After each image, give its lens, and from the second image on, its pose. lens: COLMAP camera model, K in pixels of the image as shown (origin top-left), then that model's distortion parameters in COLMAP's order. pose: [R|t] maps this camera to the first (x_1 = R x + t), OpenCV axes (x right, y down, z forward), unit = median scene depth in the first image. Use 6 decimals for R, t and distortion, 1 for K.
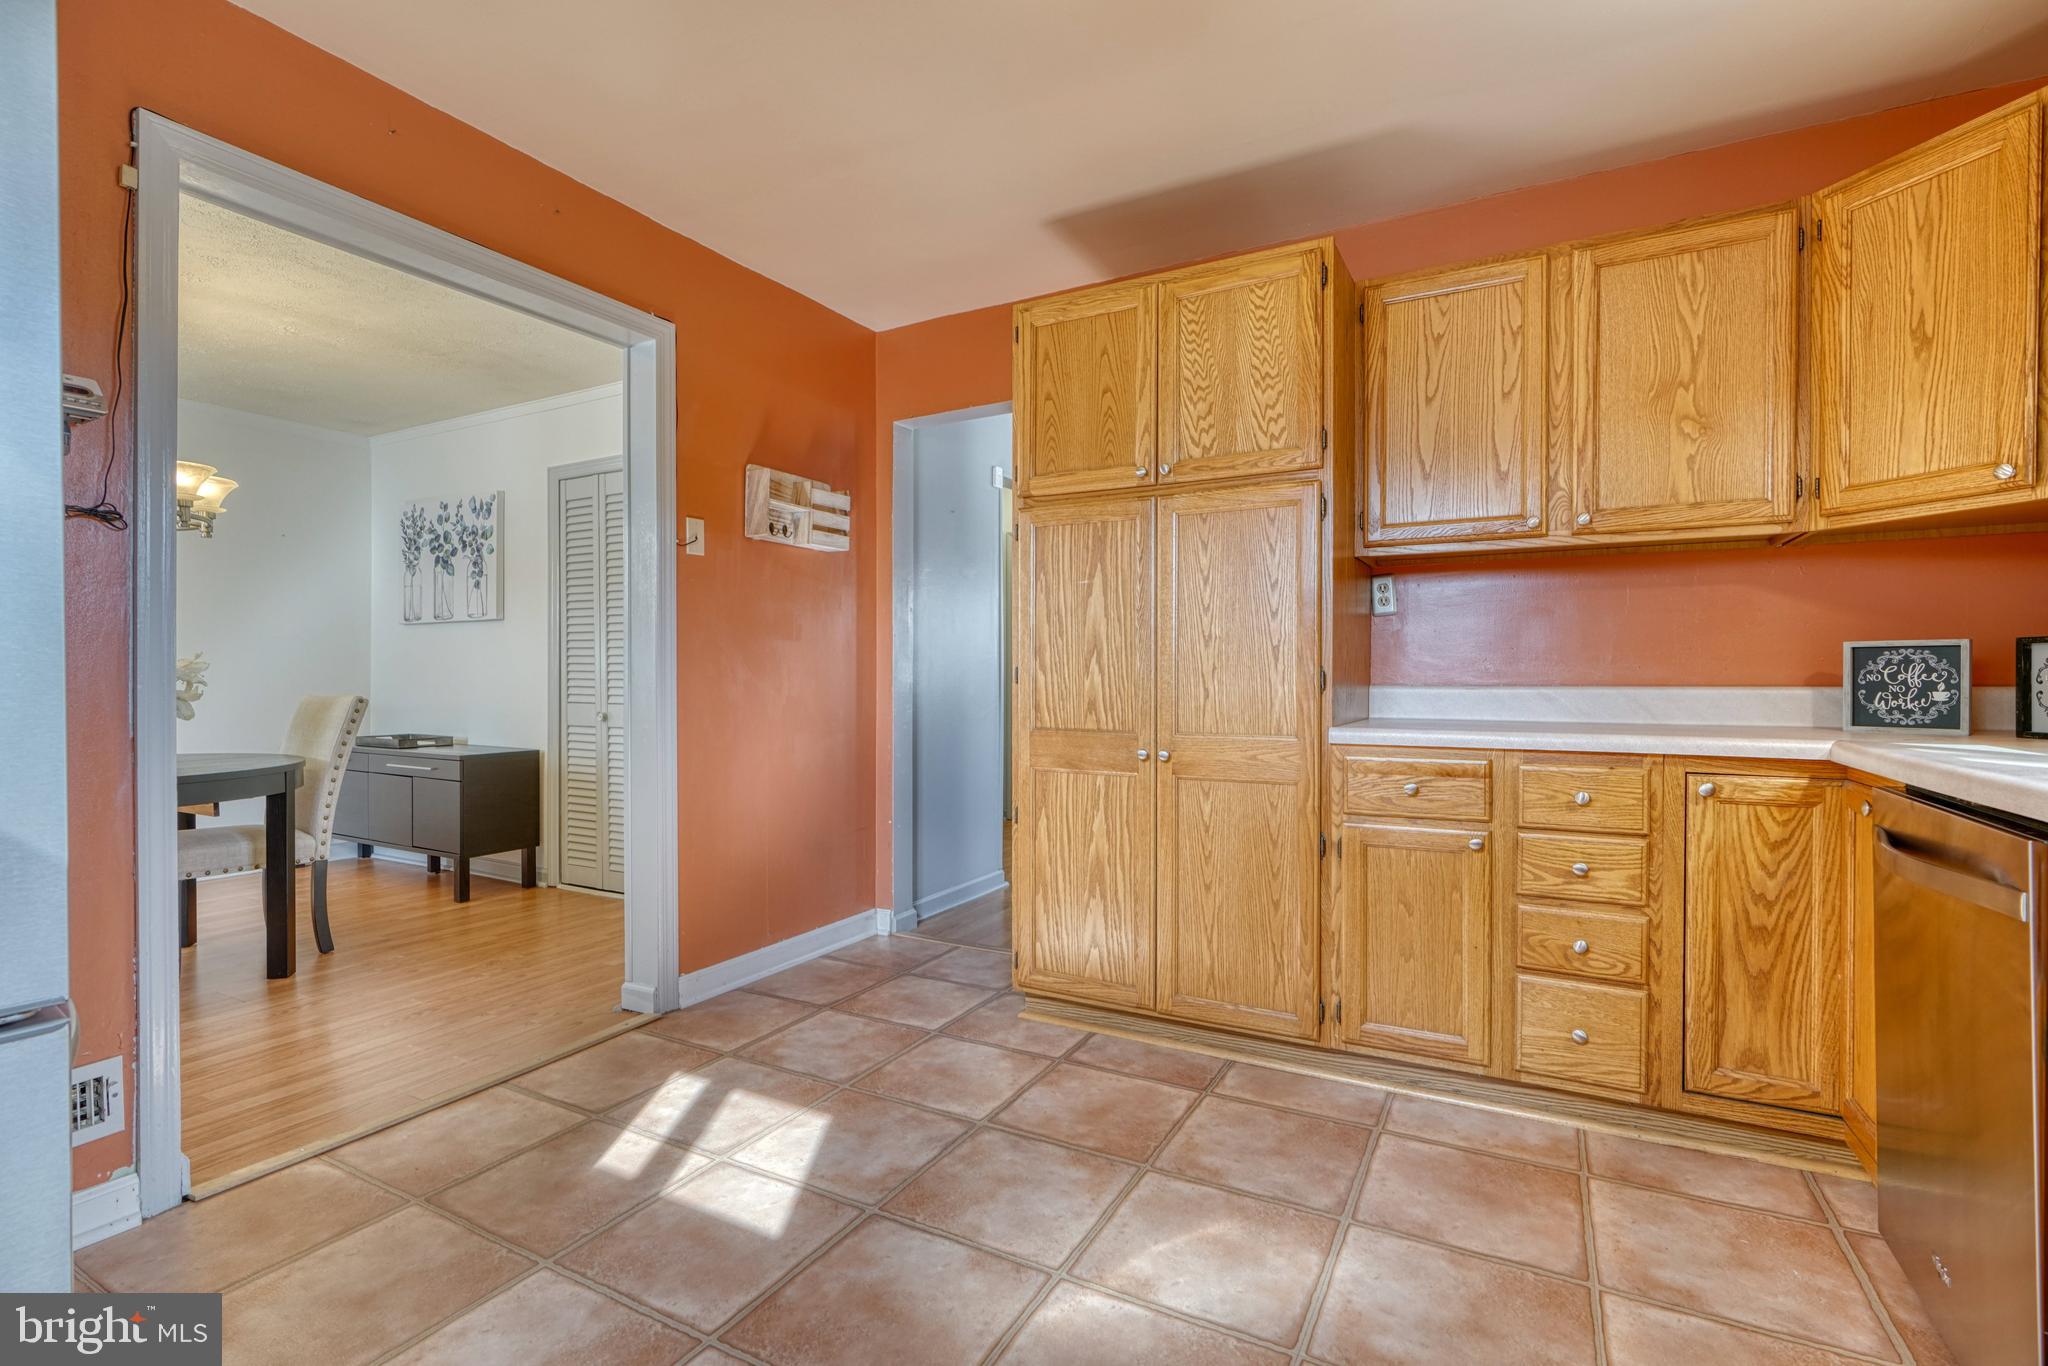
lens RADIAL K [[918.9, 0, 1014.5], [0, 918.9, 693.3], [0, 0, 1]] dist [-0.004978, 0.003057]
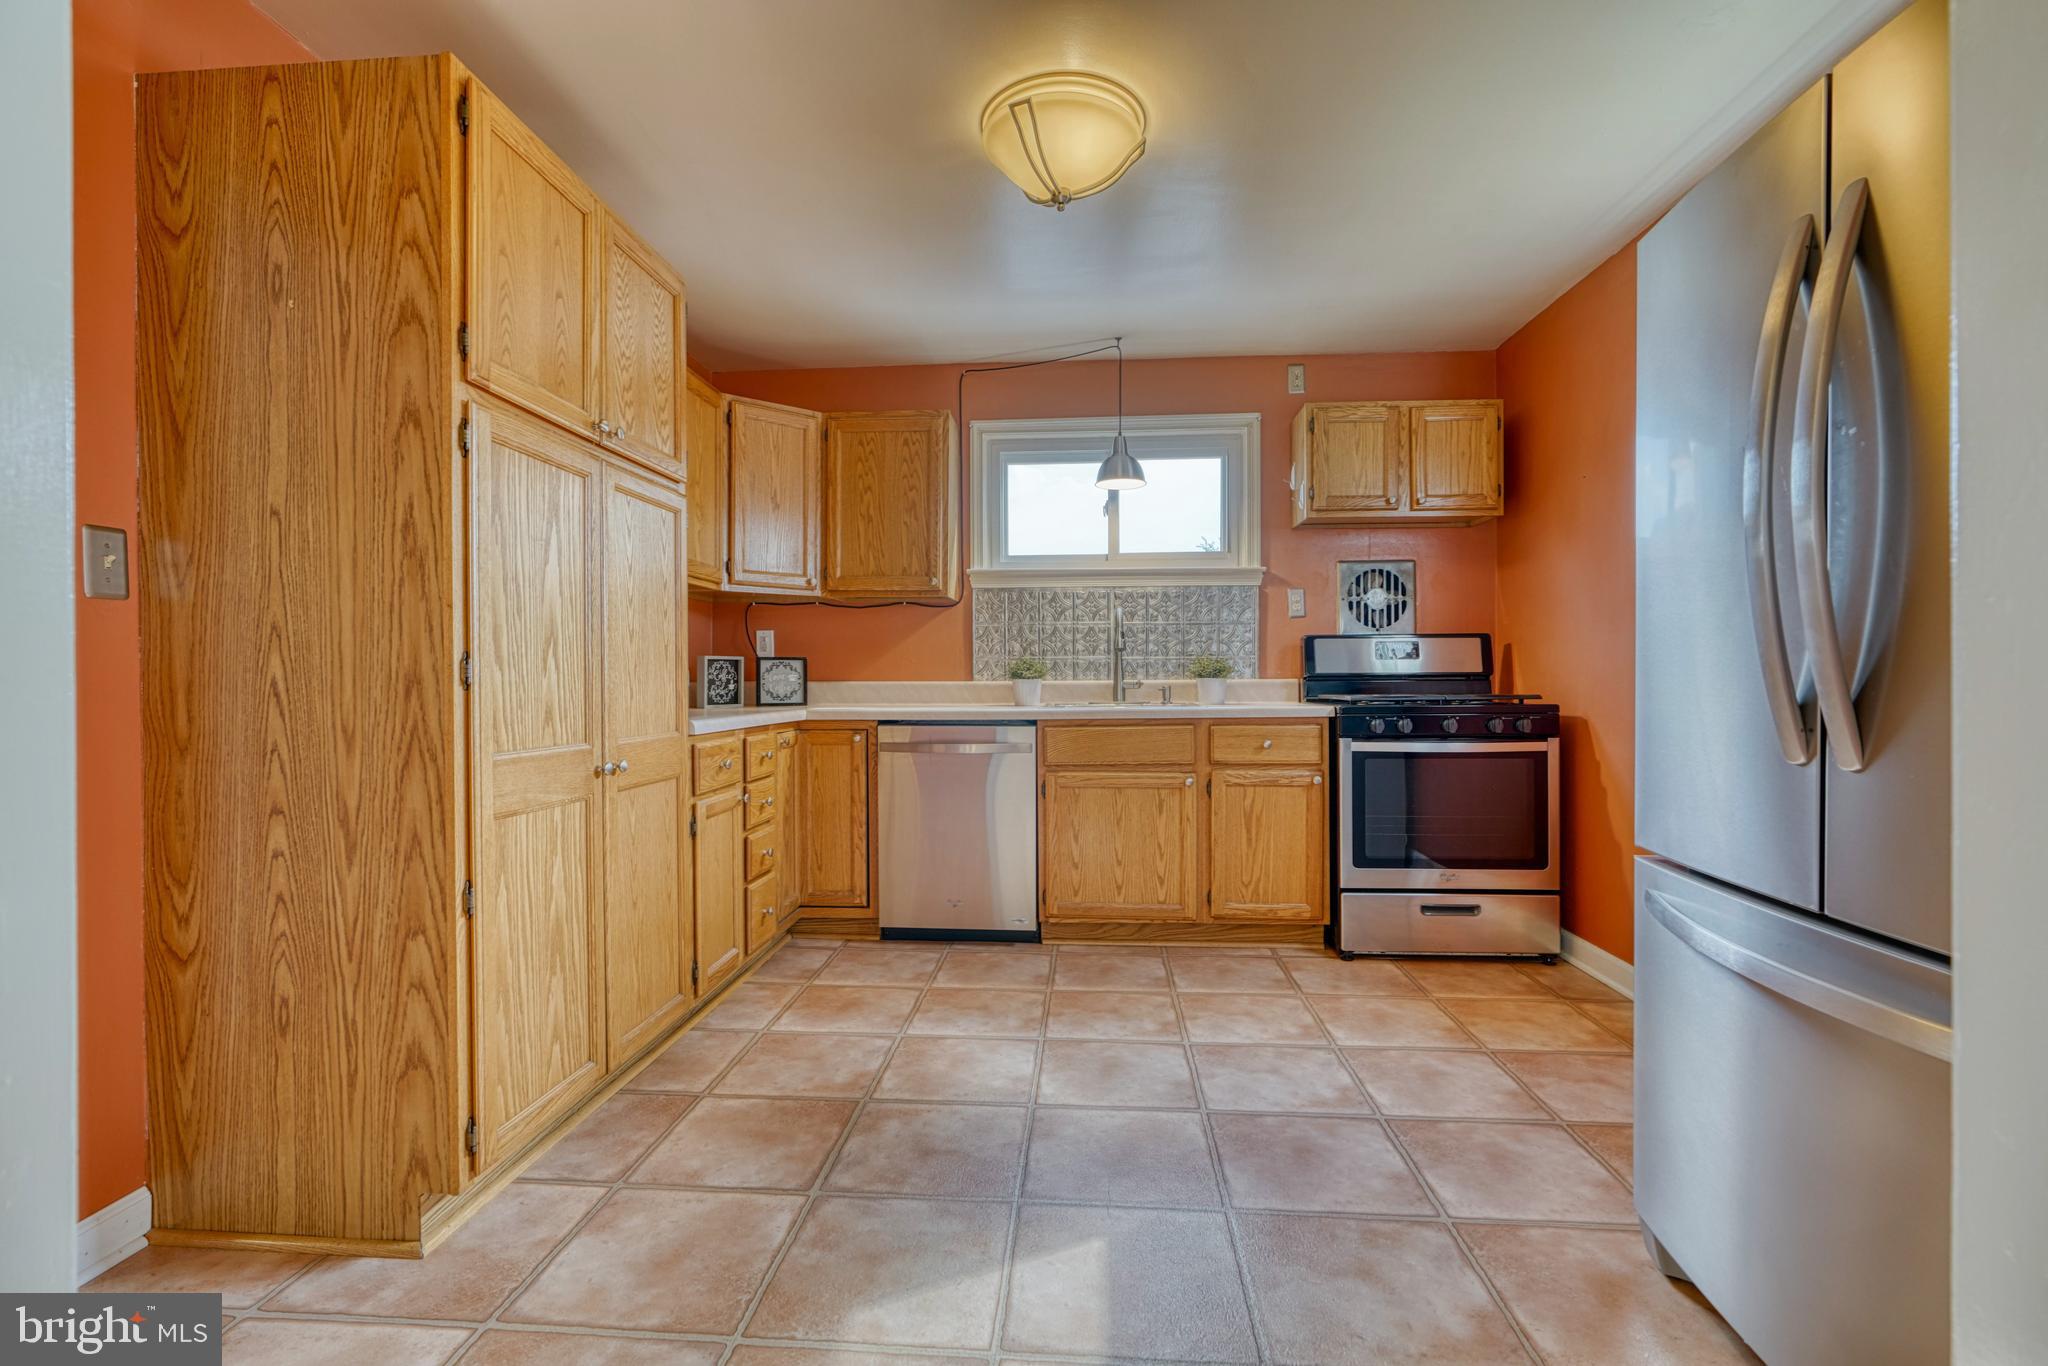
lens RADIAL K [[918.9, 0, 1024.3], [0, 918.9, 682.0], [0, 0, 1]] dist [-0.004978, 0.003057]
pose [[-0.409374, -0.002866, 0.912362, -0.436881], [0.019654, 0.999735, 0.011960, -0.008099], [-0.912155, 0.022828, -0.409209, 0.564394]]
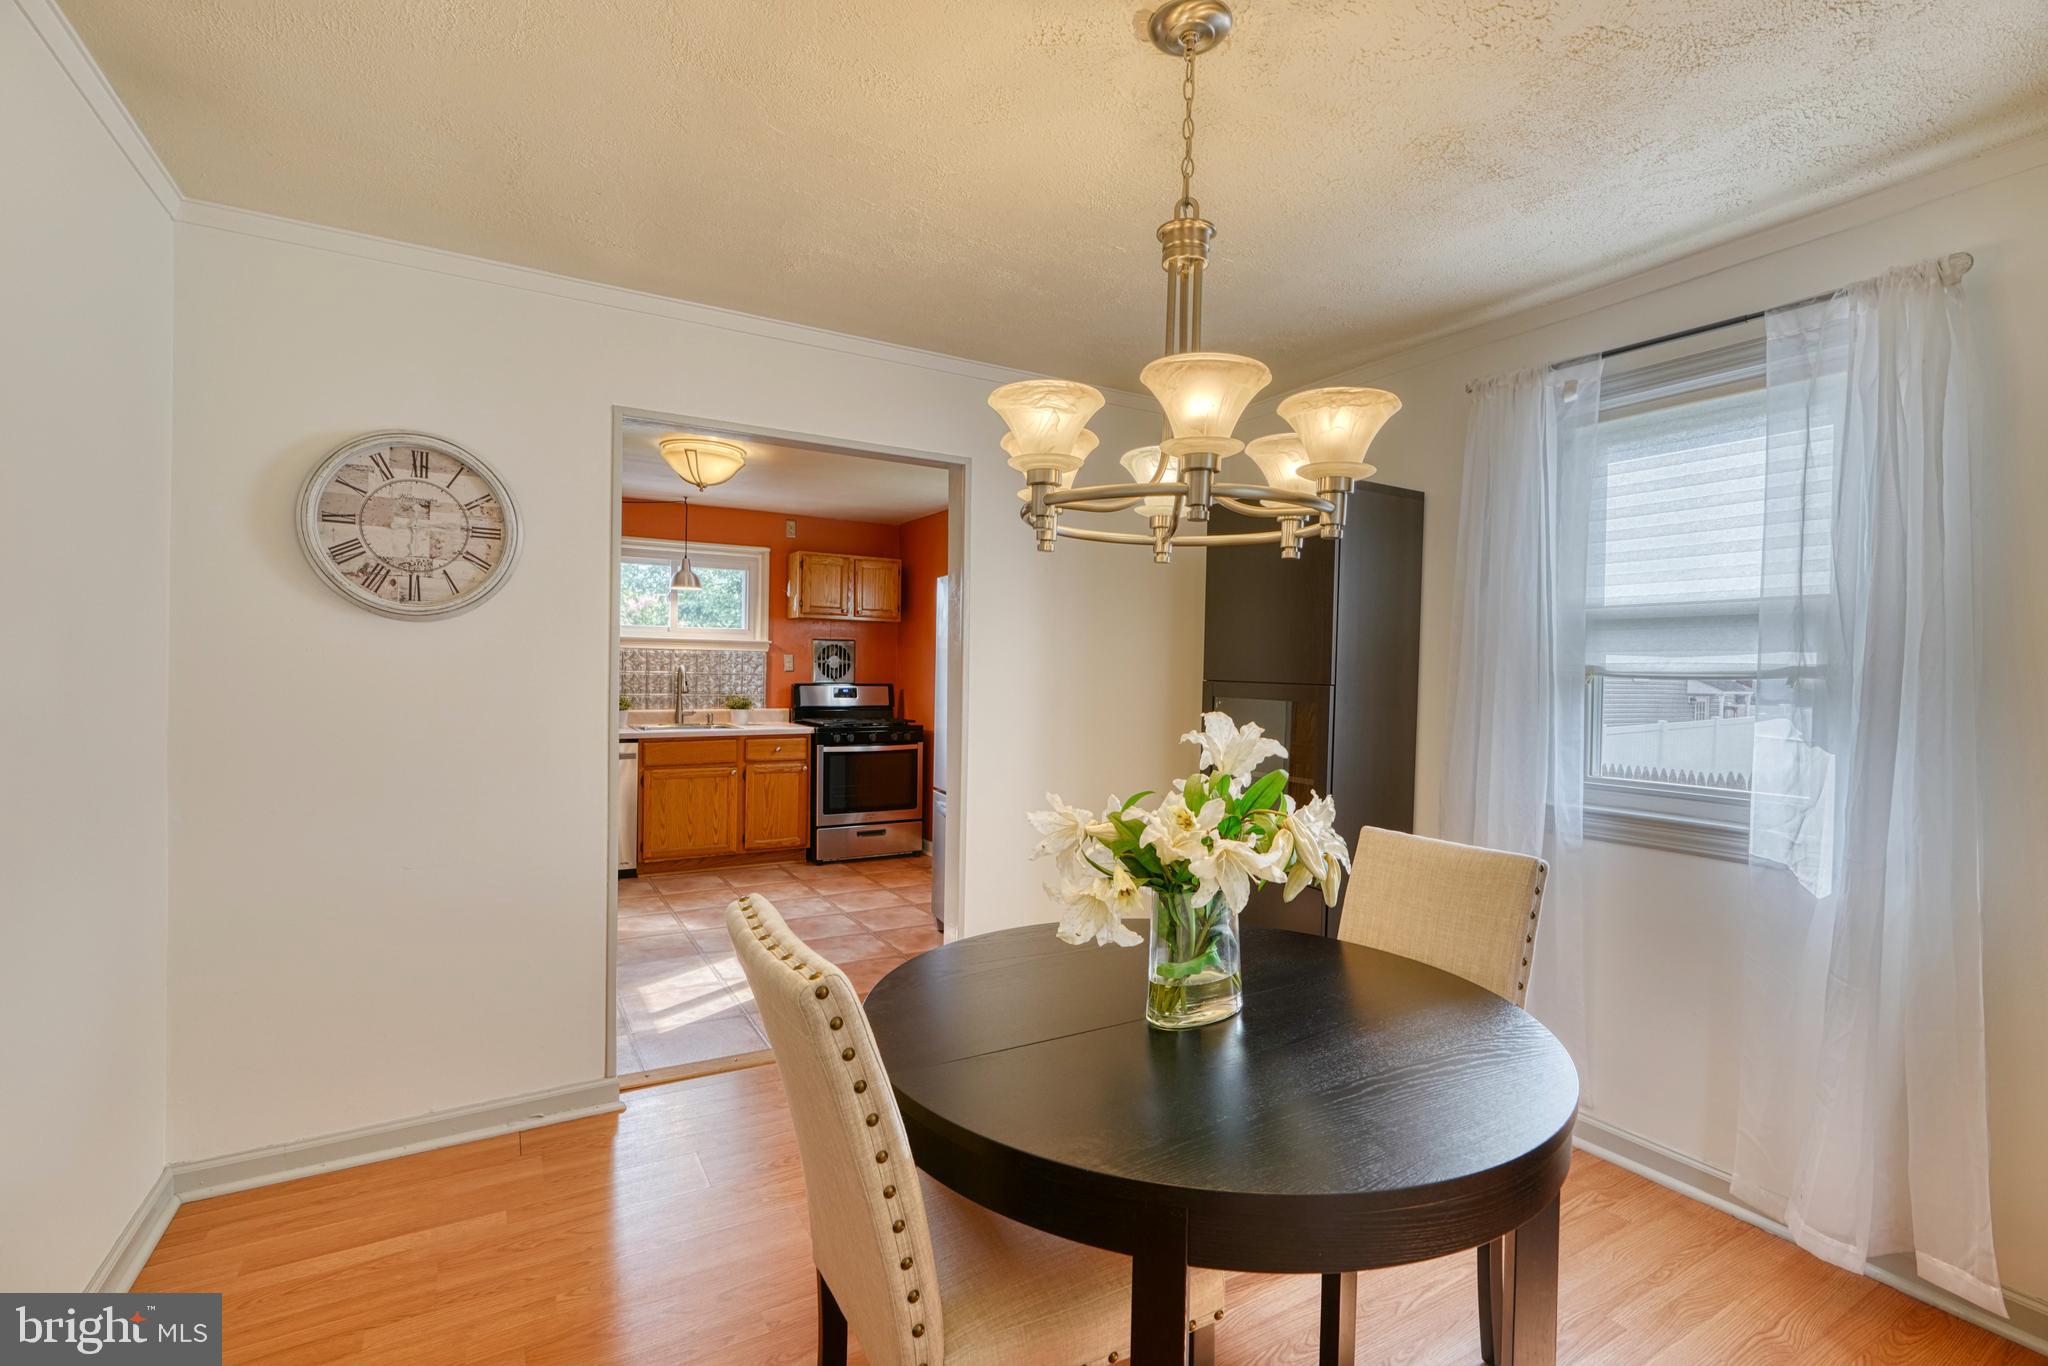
lens RADIAL K [[918.9, 0, 1013.9], [0, 918.9, 686.4], [0, 0, 1]] dist [-0.004978, 0.003057]
pose [[-0.849577, -0.022988, 0.526963, -0.835442], [-0.007351, 0.999469, 0.031748, -0.082593], [-0.527413, 0.023099, -0.849295, 1.039578]]
